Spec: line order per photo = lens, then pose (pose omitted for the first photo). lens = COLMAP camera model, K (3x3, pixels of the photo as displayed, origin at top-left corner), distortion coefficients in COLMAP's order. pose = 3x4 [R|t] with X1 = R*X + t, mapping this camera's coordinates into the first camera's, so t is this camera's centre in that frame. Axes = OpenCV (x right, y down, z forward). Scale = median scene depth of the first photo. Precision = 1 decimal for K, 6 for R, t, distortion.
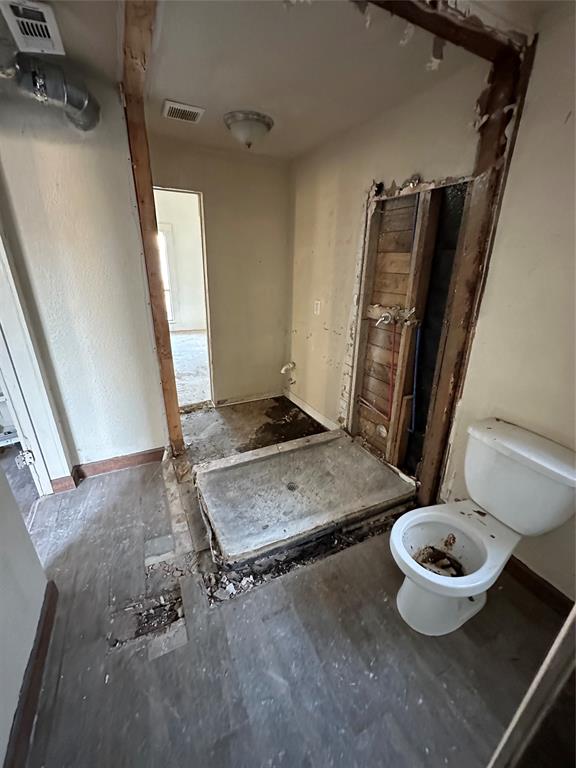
lens RADIAL K [[306.3, 0, 288.7], [0, 306.3, 382.0], [0, 0, 1]] dist [0.001121, 0.000318]
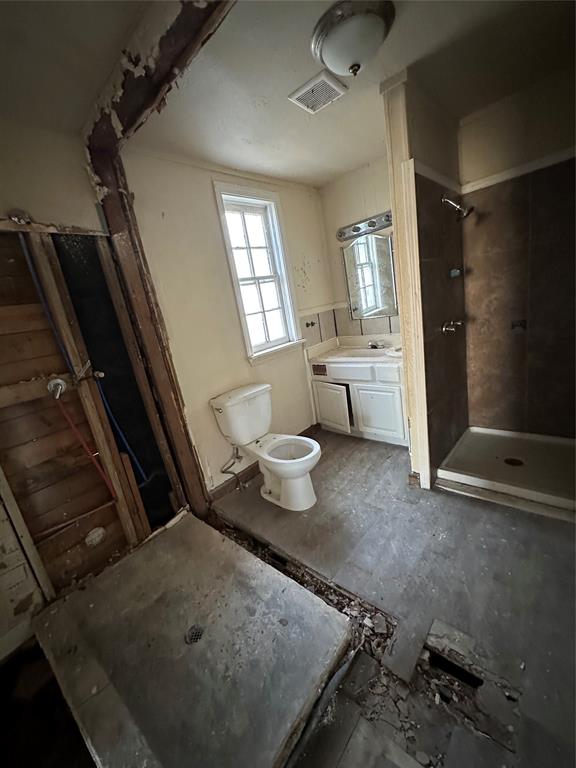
lens RADIAL K [[306.3, 0, 287.5], [0, 306.3, 383.4], [0, 0, 1]] dist [0.001121, 0.000318]
pose [[-0.384973, -0.192137, 0.902706, -0.682642], [0.468405, 0.802086, 0.370479, -0.279768], [-0.795231, 0.565457, -0.218784, 0.880783]]
